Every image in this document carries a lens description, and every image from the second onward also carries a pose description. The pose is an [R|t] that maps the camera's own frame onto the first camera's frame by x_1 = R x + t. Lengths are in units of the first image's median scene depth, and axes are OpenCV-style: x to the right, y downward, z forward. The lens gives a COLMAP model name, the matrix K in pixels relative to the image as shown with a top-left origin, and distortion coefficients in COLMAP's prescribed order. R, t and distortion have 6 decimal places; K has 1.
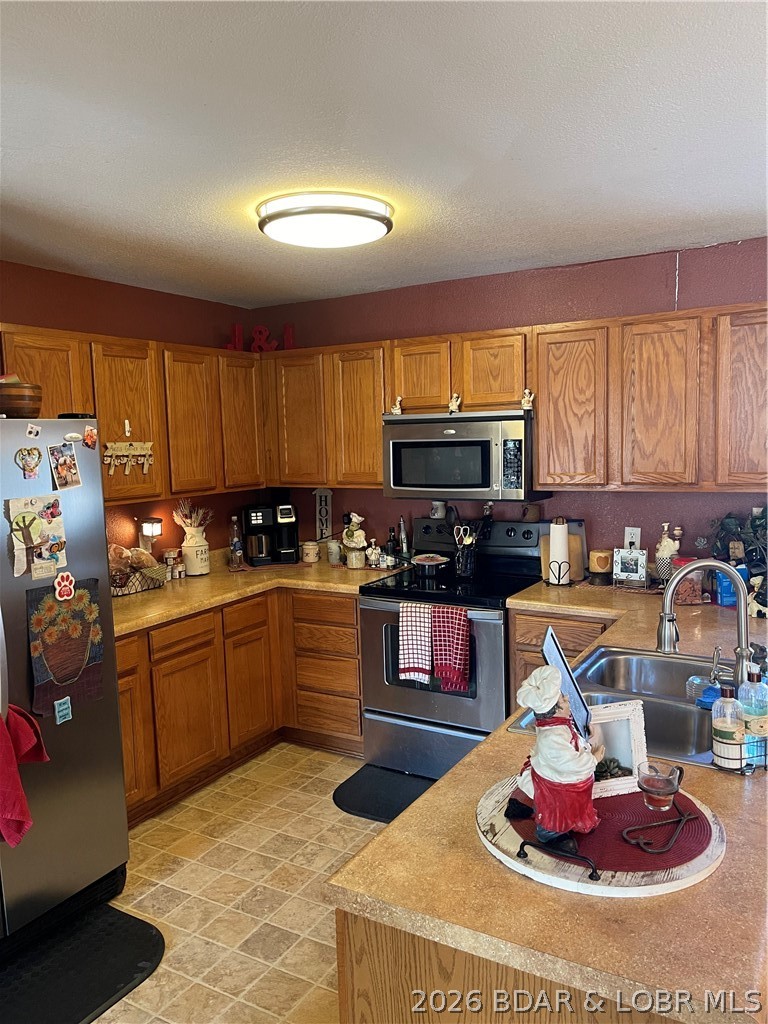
lens RADIAL K [[775.7, 0, 384.3], [0, 775.7, 517.9], [0, 0, 1]] dist [0.037417, -0.015641]
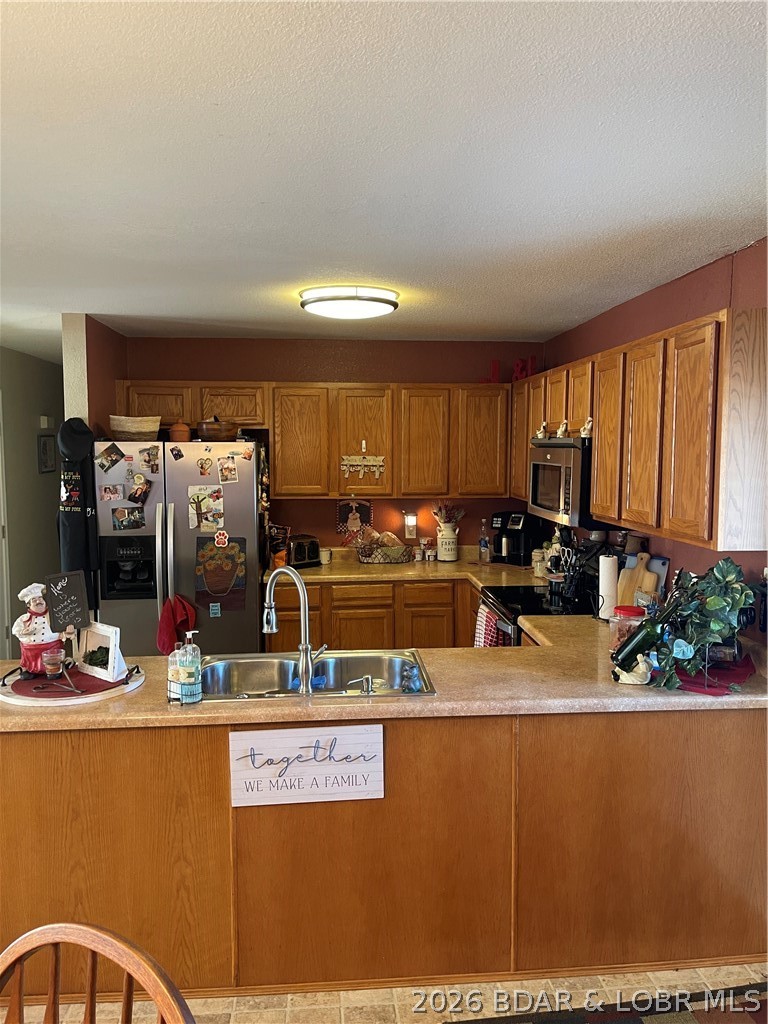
lens RADIAL K [[775.7, 0, 387.6], [0, 775.7, 507.6], [0, 0, 1]] dist [0.037417, -0.015641]
pose [[0.566835, 0.090653, -0.818829, 0.922575], [-0.103350, 0.993900, 0.038491, -0.065617], [0.817323, 0.062808, 0.572746, 0.238320]]
